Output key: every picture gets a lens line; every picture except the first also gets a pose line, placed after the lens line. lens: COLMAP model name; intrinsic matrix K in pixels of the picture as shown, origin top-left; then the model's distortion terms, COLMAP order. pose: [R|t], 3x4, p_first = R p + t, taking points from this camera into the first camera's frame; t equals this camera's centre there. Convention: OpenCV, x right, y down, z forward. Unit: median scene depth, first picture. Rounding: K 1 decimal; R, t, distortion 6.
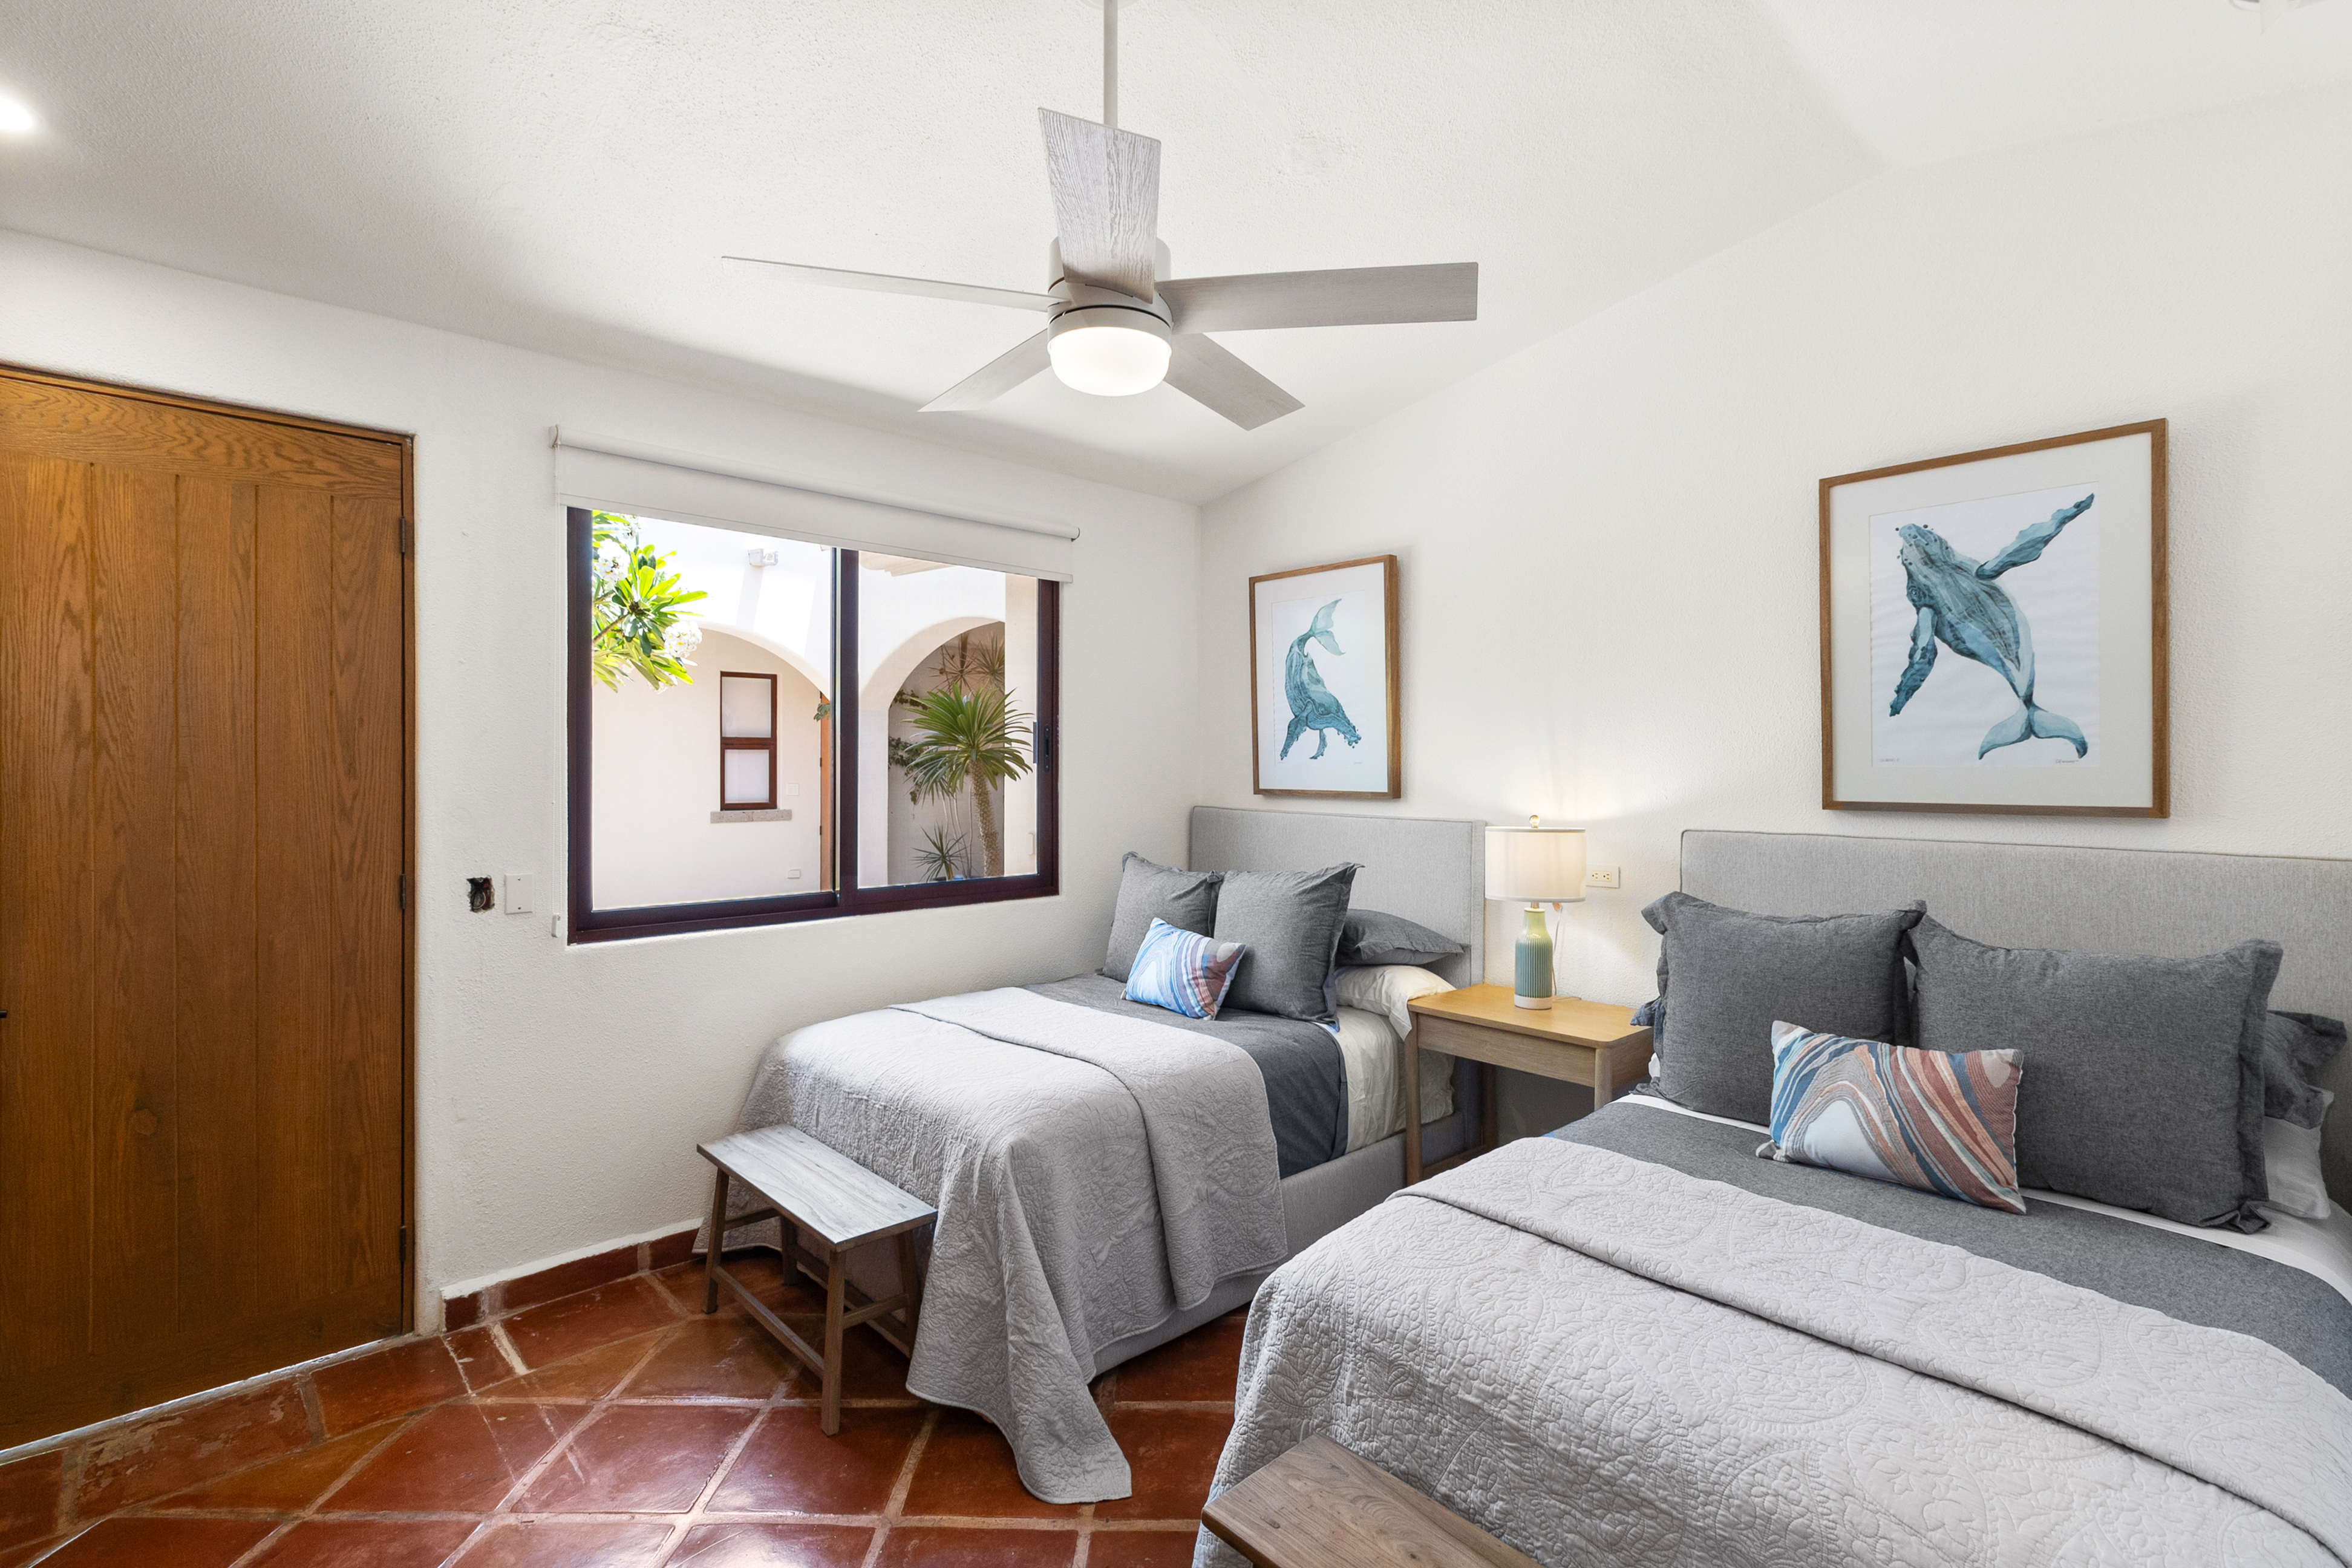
lens RADIAL K [[1072.9, 0, 1183.3], [0, 1072.9, 768.5], [0, 0, 1]] dist [0.002203, 0.000209]
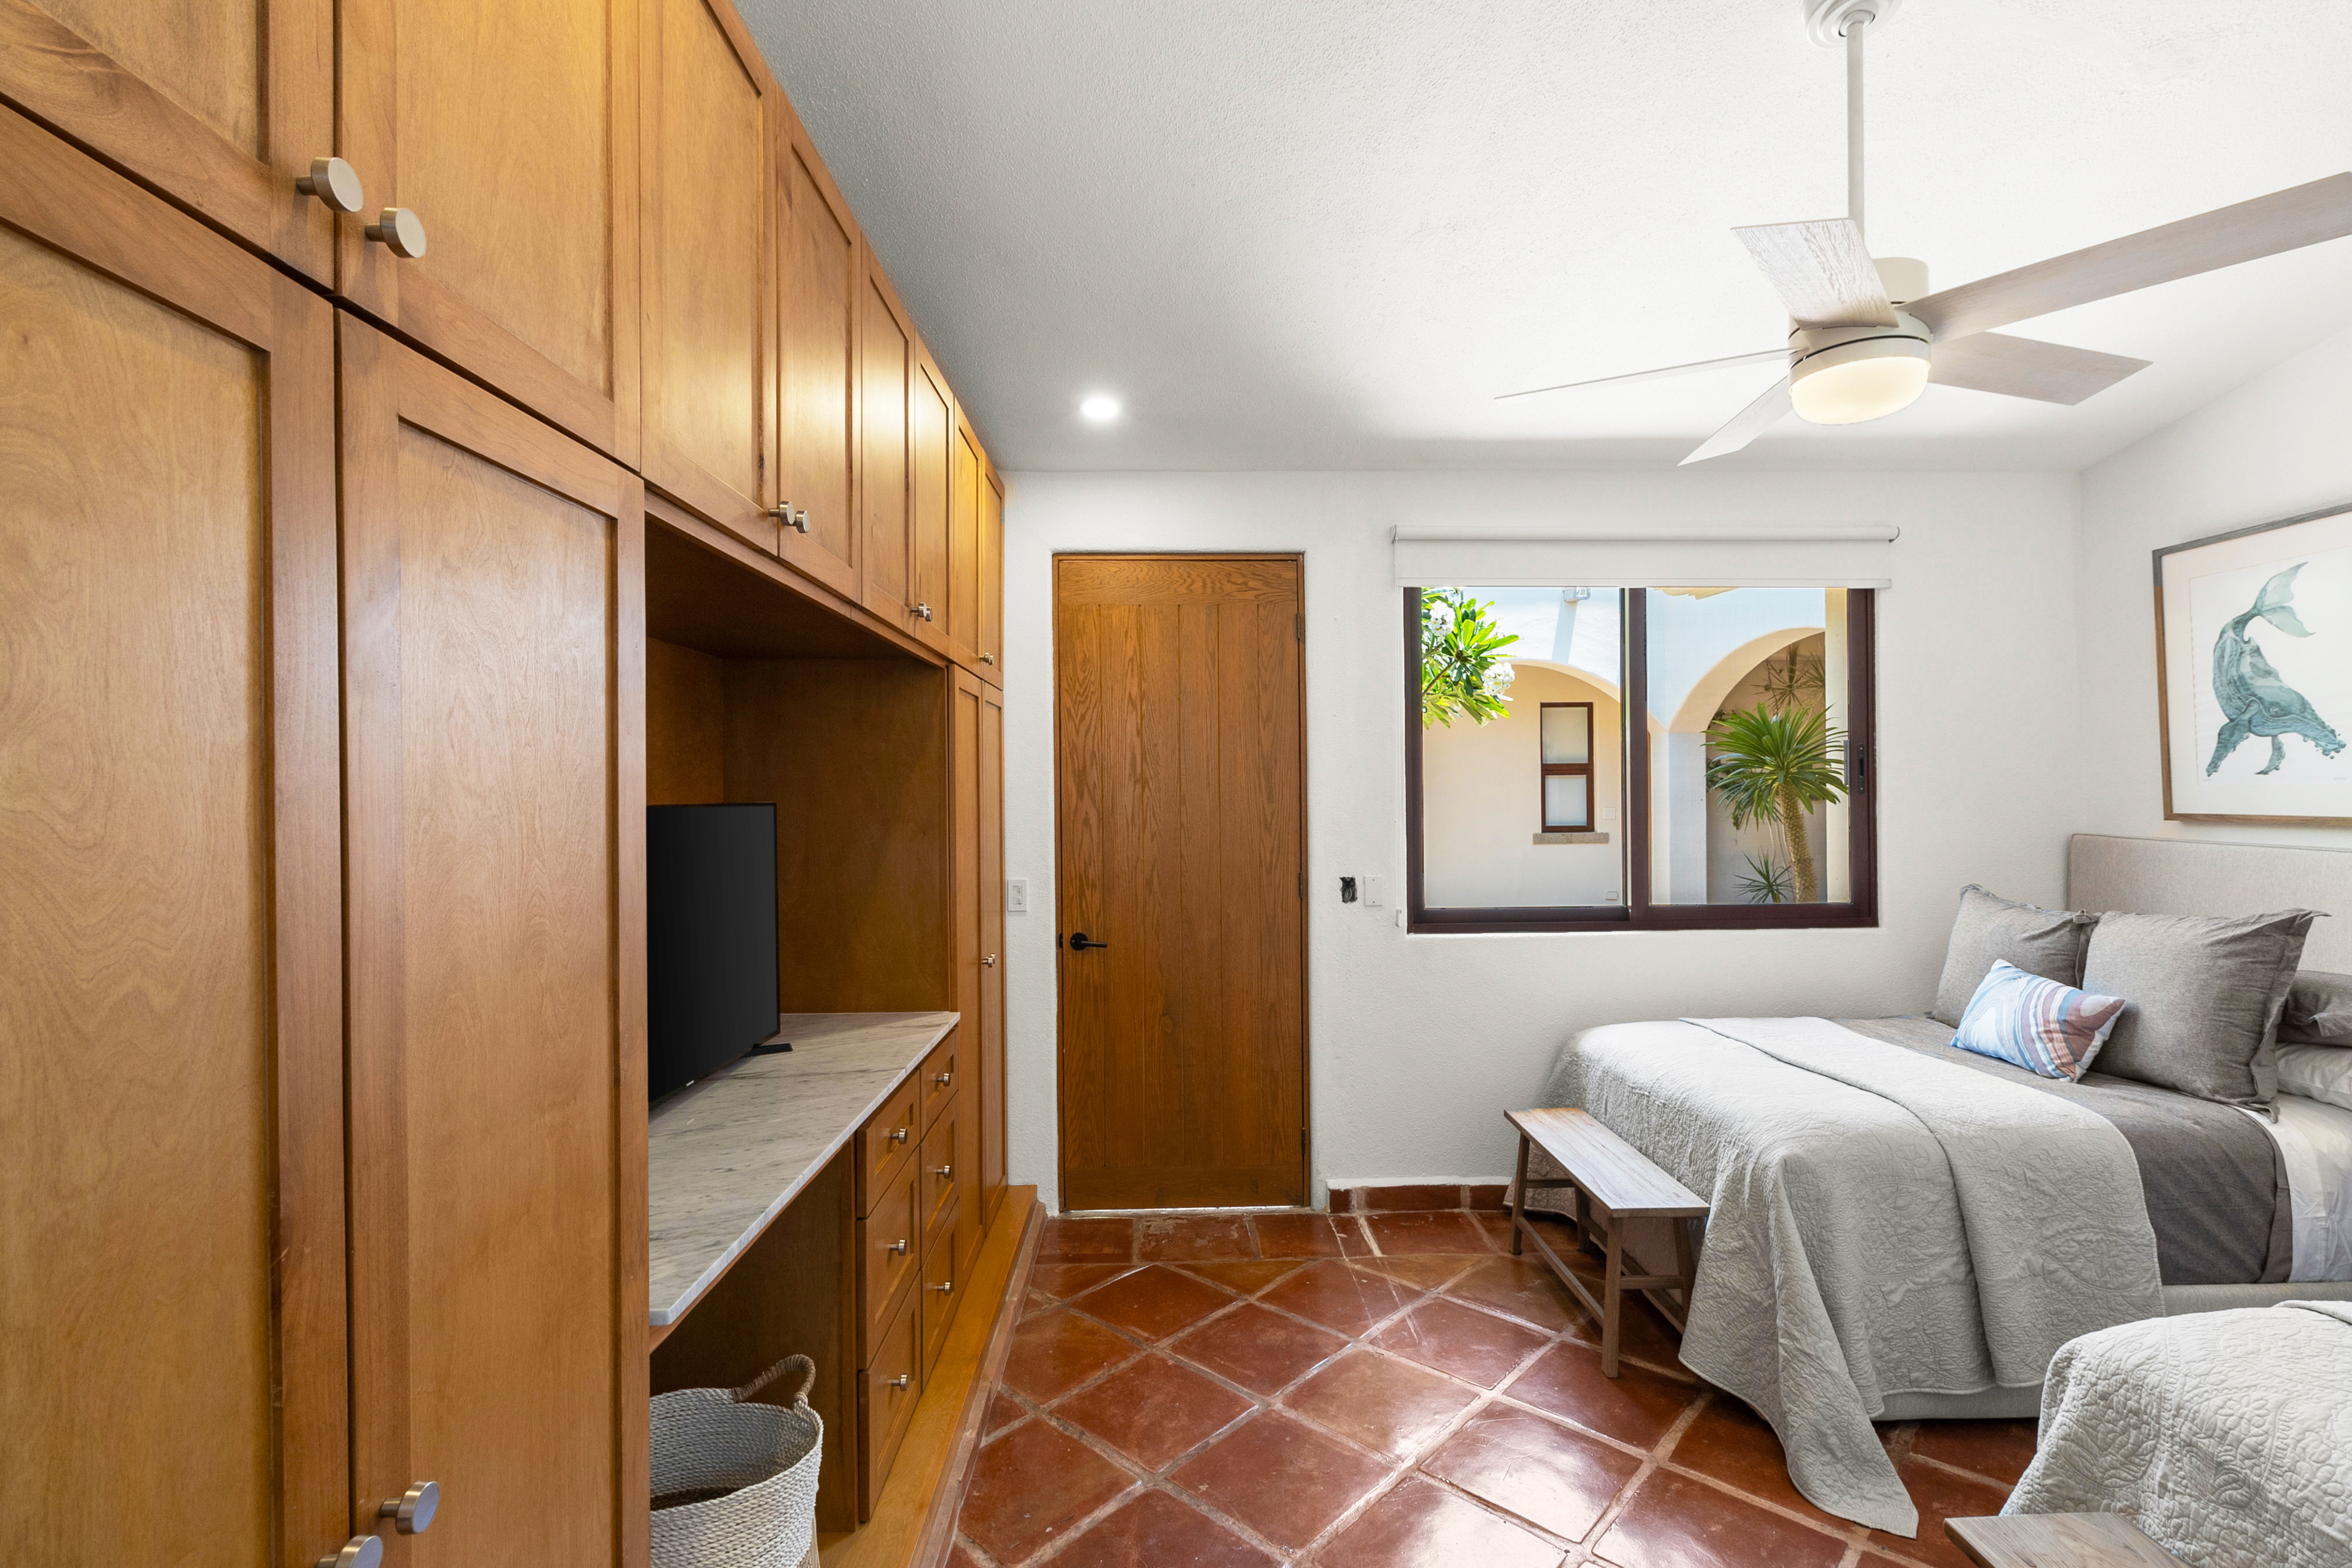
lens RADIAL K [[1072.9, 0, 1179.2], [0, 1072.9, 787.4], [0, 0, 1]] dist [0.002203, 0.000209]
pose [[0.736768, -0.011702, -0.676045, 0.096420], [0.008548, 0.999932, -0.007992, 0.000017], [0.676092, 0.000109, 0.736817, -0.126946]]
